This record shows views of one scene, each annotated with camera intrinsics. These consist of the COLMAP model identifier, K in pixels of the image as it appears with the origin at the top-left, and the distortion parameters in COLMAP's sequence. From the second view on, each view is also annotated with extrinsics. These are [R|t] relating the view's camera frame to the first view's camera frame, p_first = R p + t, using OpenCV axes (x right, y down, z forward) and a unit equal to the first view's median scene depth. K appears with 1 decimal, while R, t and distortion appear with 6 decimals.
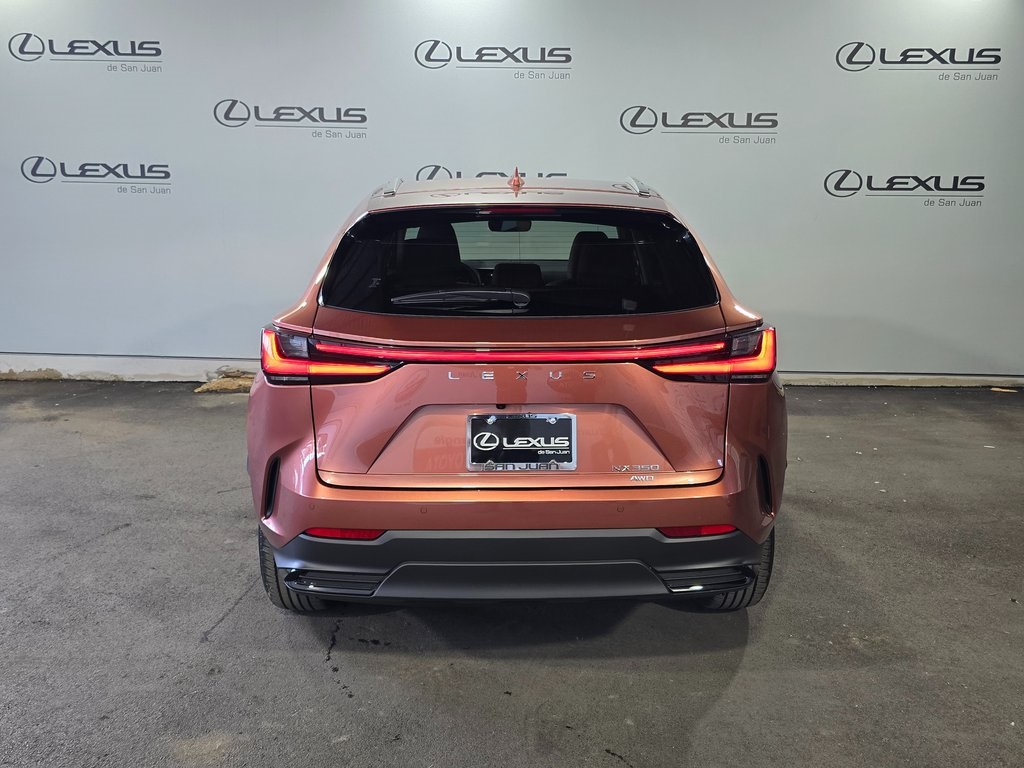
lens RADIAL K [[682.5, 0, 516.5], [0, 682.5, 361.0], [0, 0, 1]] dist [0.044804, -0.030974]
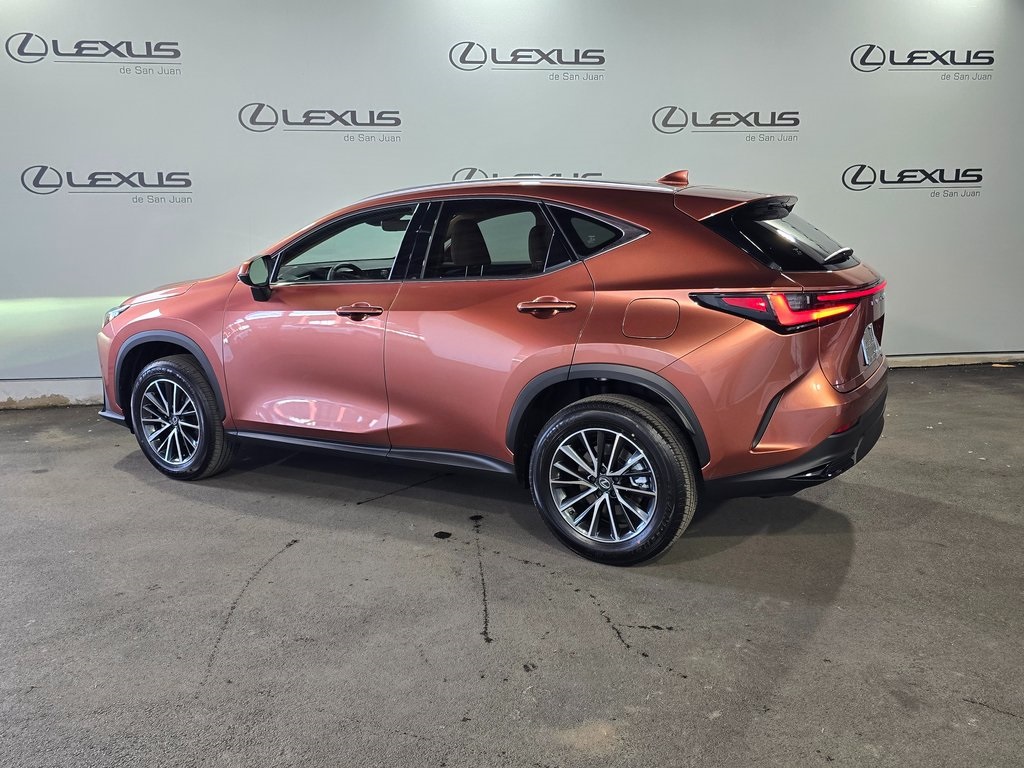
lens RADIAL K [[690.1, 0, 507.5], [0, 690.1, 363.2], [0, 0, 1]] dist [0.049970, -0.035215]
pose [[0.992209, -0.049579, 0.114297, -0.199051], [0.050463, 0.998714, -0.004847, 0.004720], [-0.113909, 0.010577, 0.993435, -0.000165]]
